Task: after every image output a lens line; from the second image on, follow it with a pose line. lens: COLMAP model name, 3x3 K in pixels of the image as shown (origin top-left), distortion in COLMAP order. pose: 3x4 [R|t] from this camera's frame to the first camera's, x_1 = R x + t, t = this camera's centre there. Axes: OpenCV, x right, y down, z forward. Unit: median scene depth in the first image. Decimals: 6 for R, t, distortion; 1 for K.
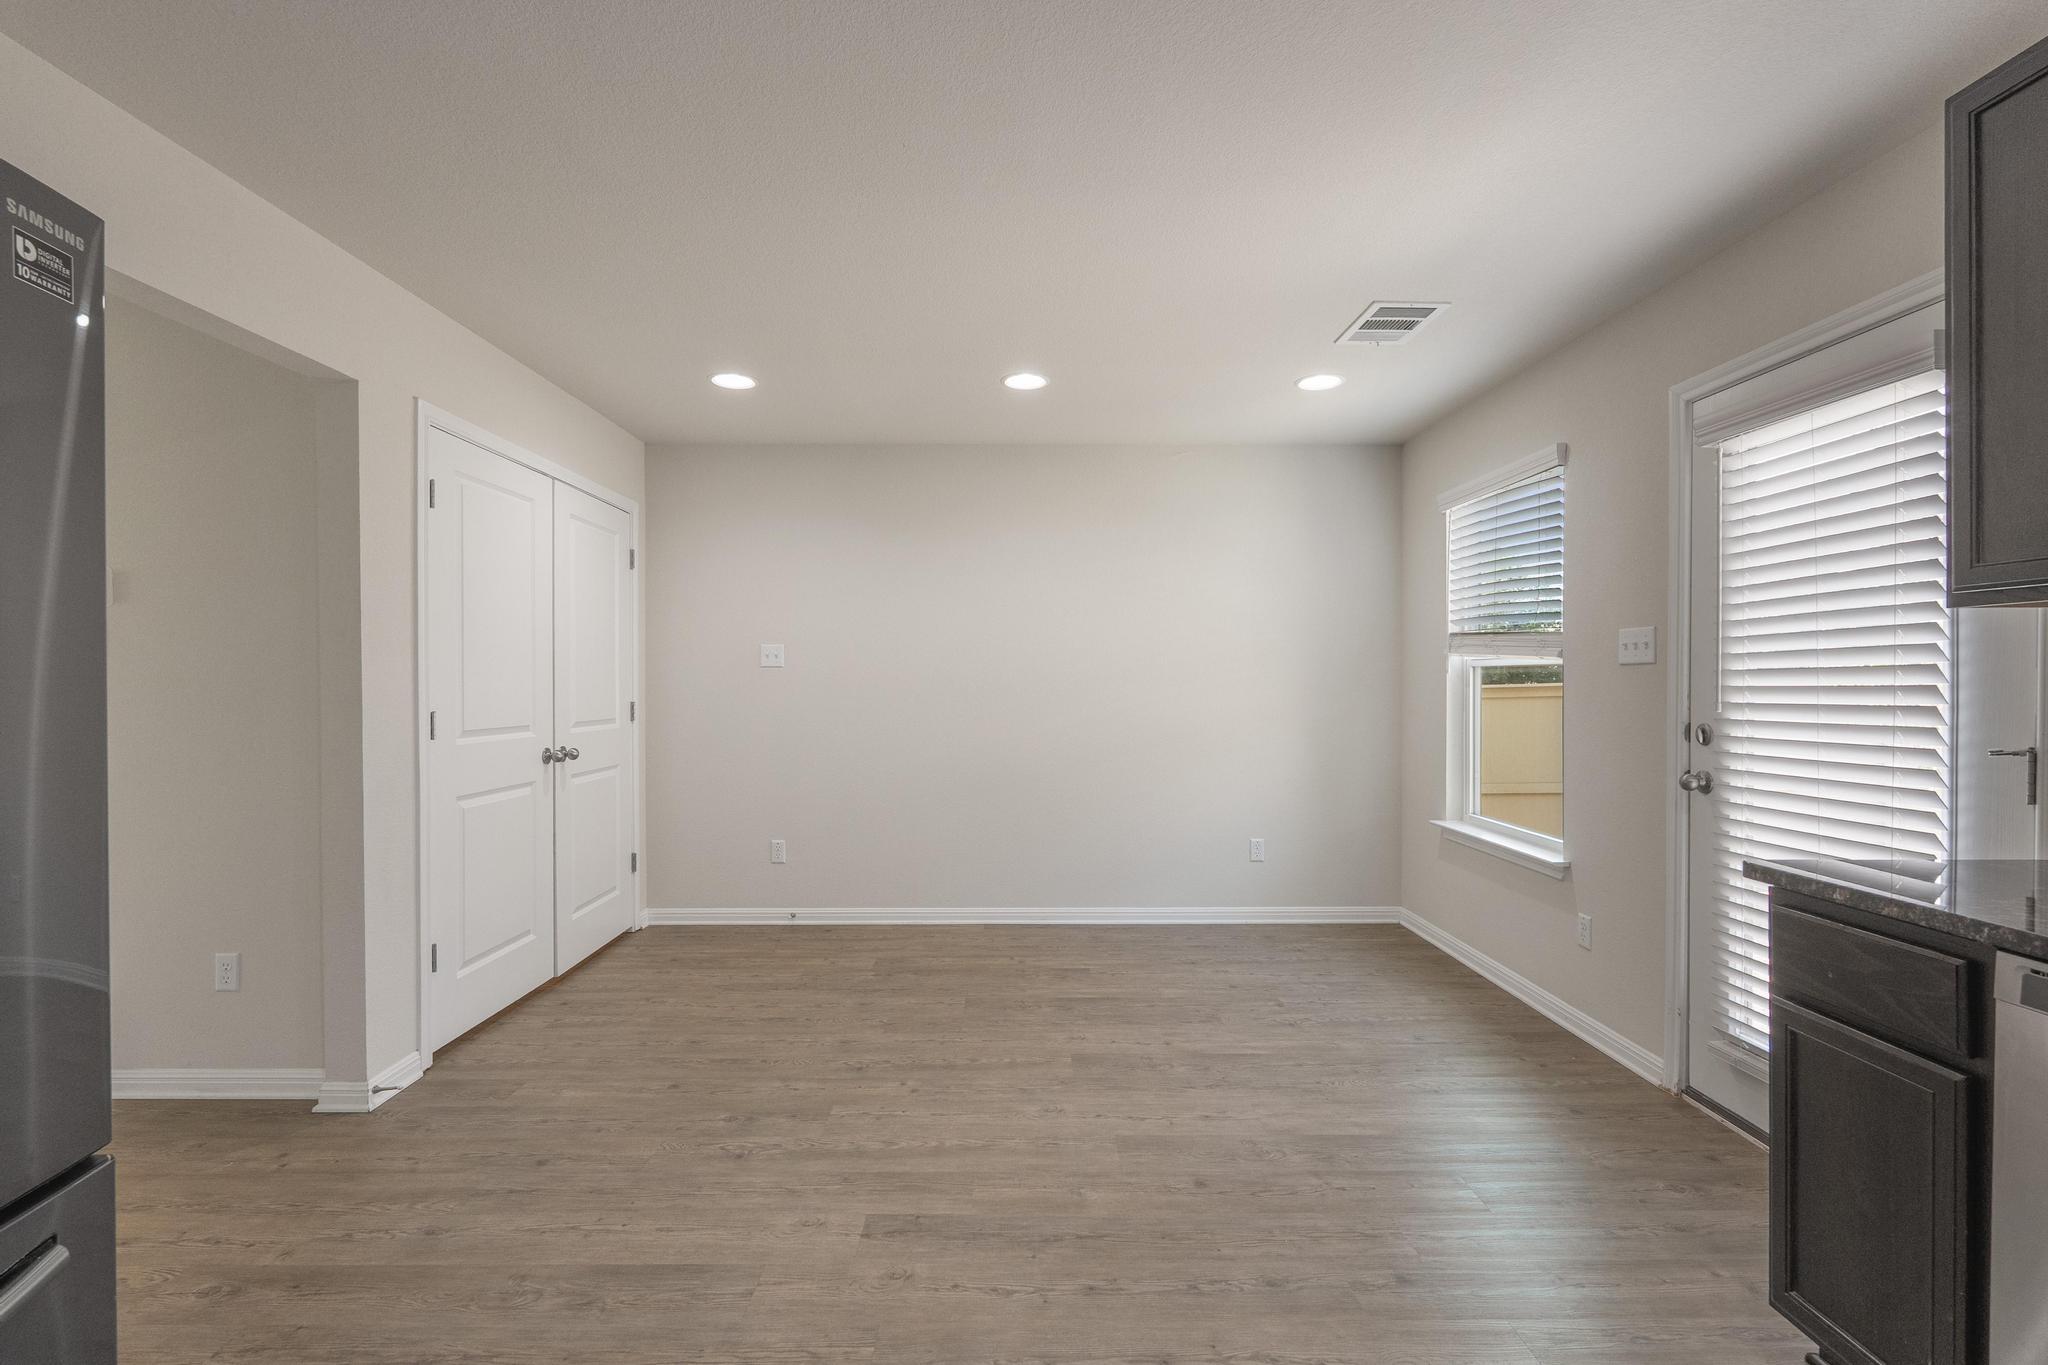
lens RADIAL K [[903.5, 0, 1023.4], [0, 903.5, 685.4], [0, 0, 1]] dist [-0.002638, -0.001209]
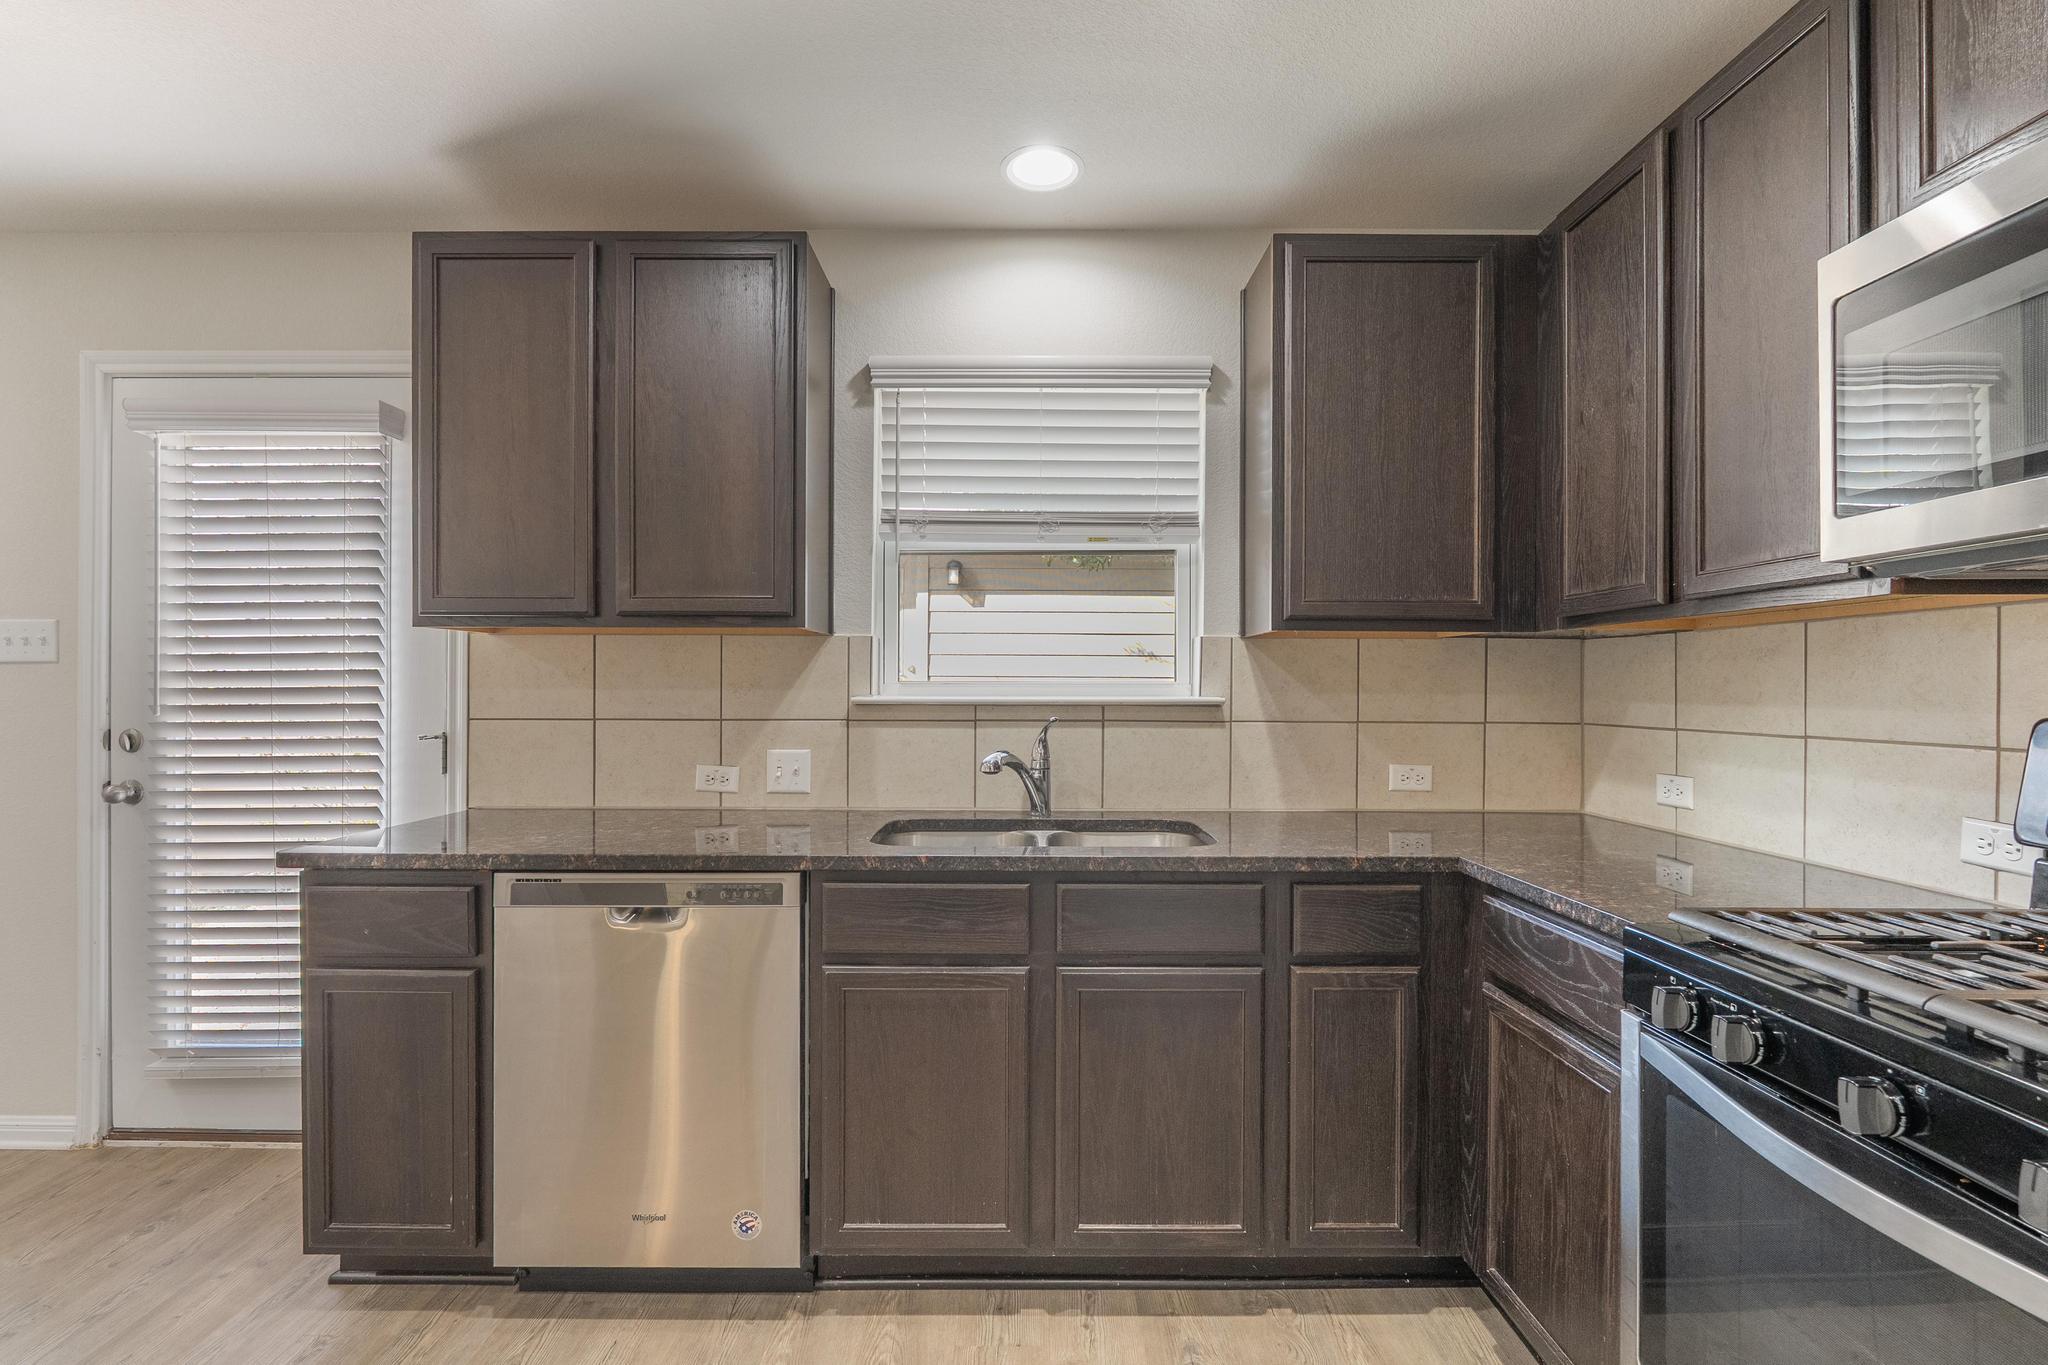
lens RADIAL K [[903.5, 0, 1023.4], [0, 903.5, 685.4], [0, 0, 1]] dist [-0.002638, -0.001209]
pose [[0.015993, -0.001012, 0.999872, -0.158852], [0.003702, 0.999993, 0.000953, 0.000099], [-0.999865, 0.003687, 0.015997, 0.067849]]
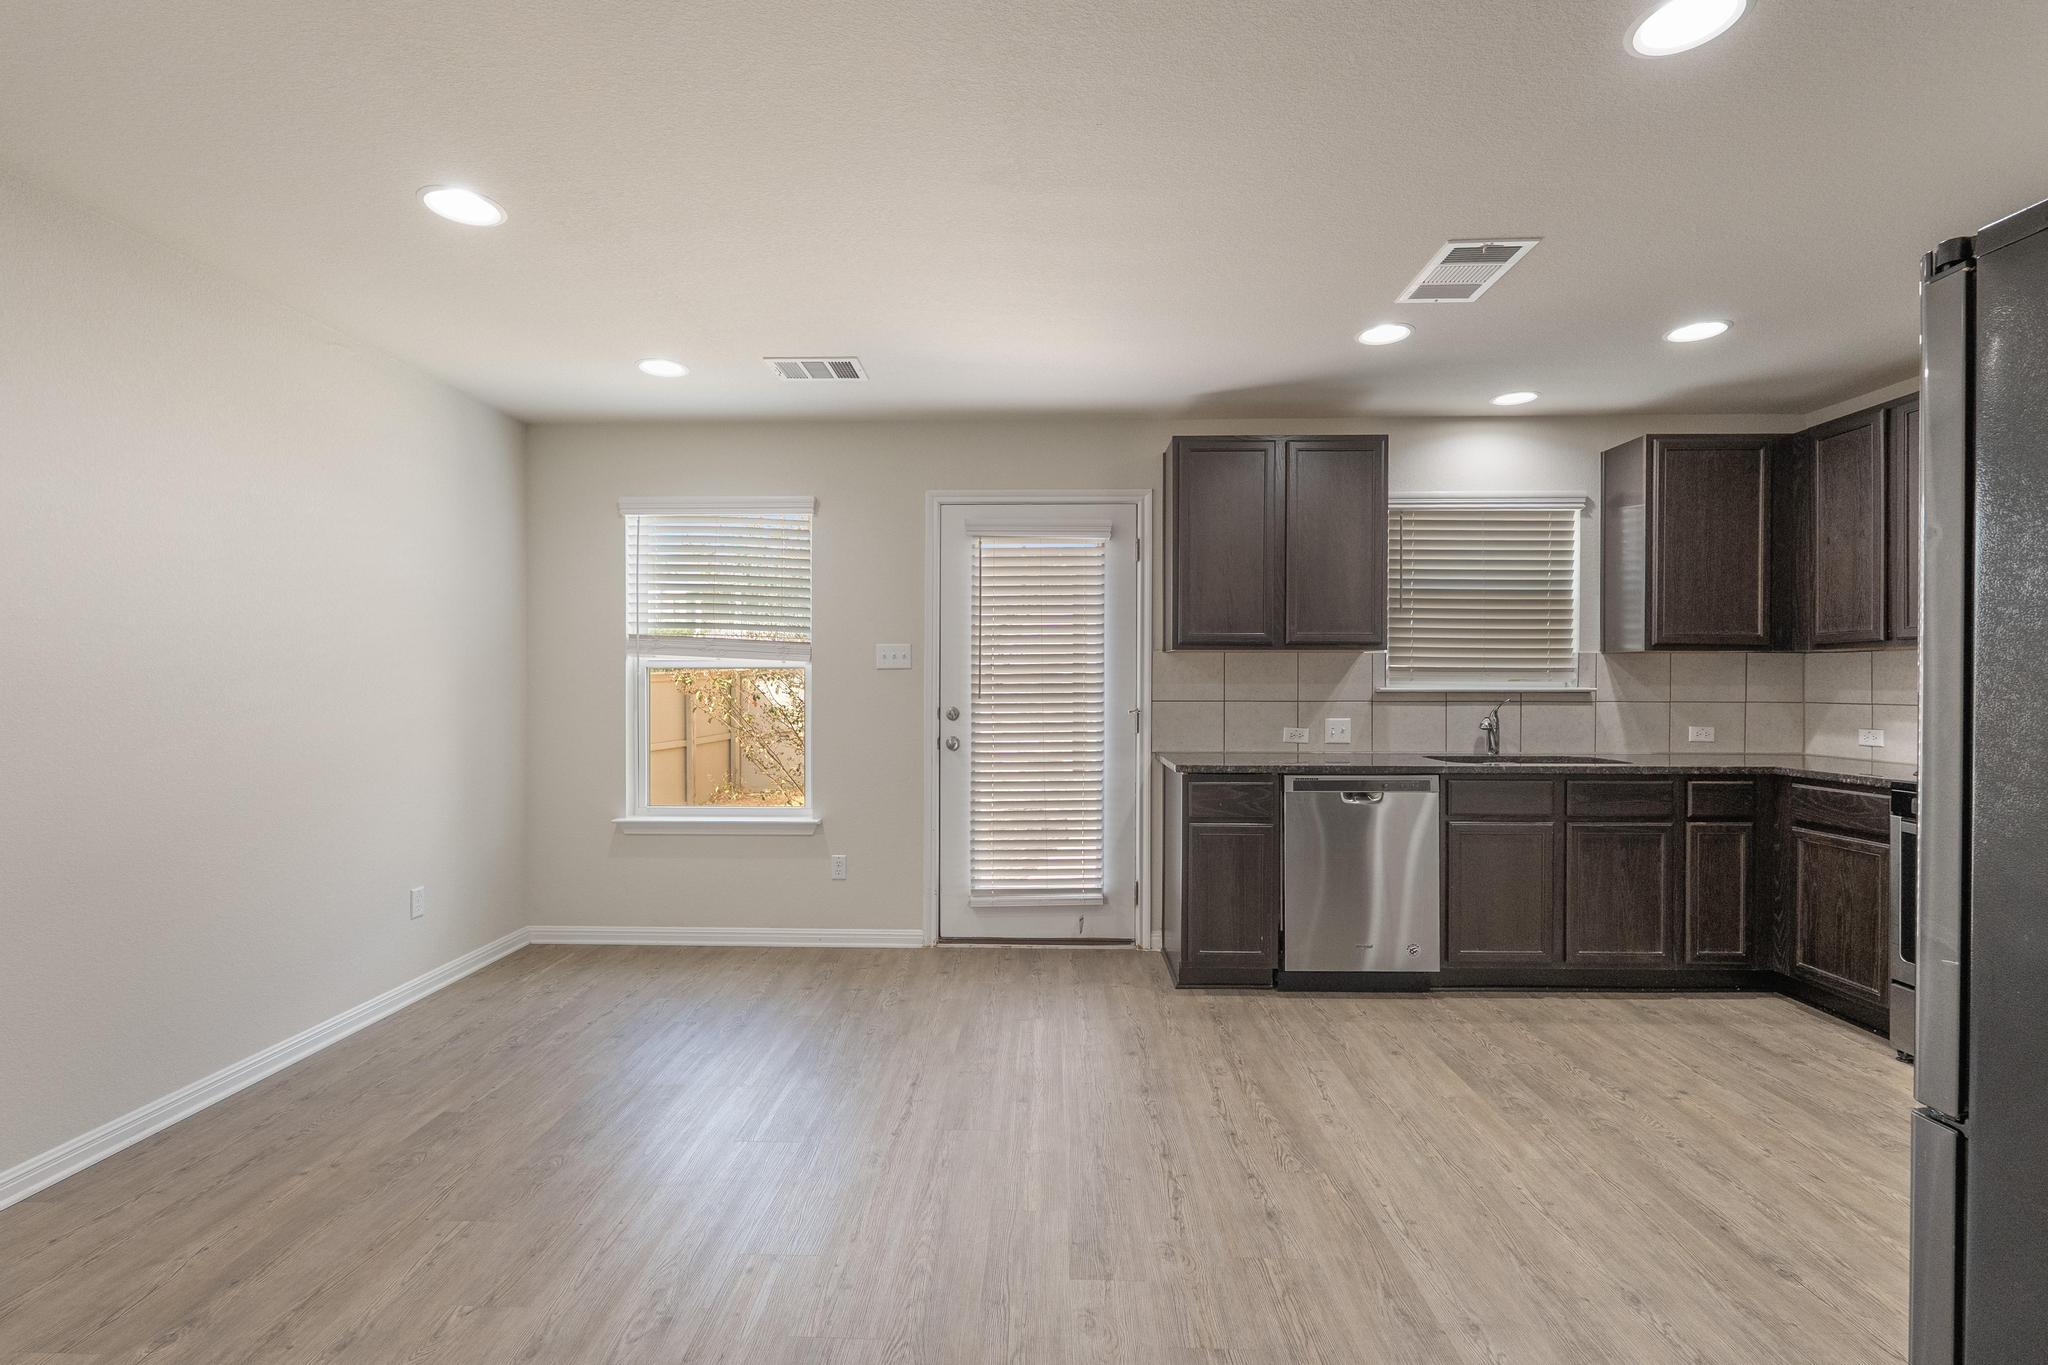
lens RADIAL K [[903.5, 0, 1023.4], [0, 903.5, 685.4], [0, 0, 1]] dist [-0.002638, -0.001209]
pose [[0.038975, -0.005225, 0.999227, -0.870516], [0.005541, 0.999972, 0.005013, -0.003908], [-0.999225, 0.005341, 0.039003, 0.825340]]
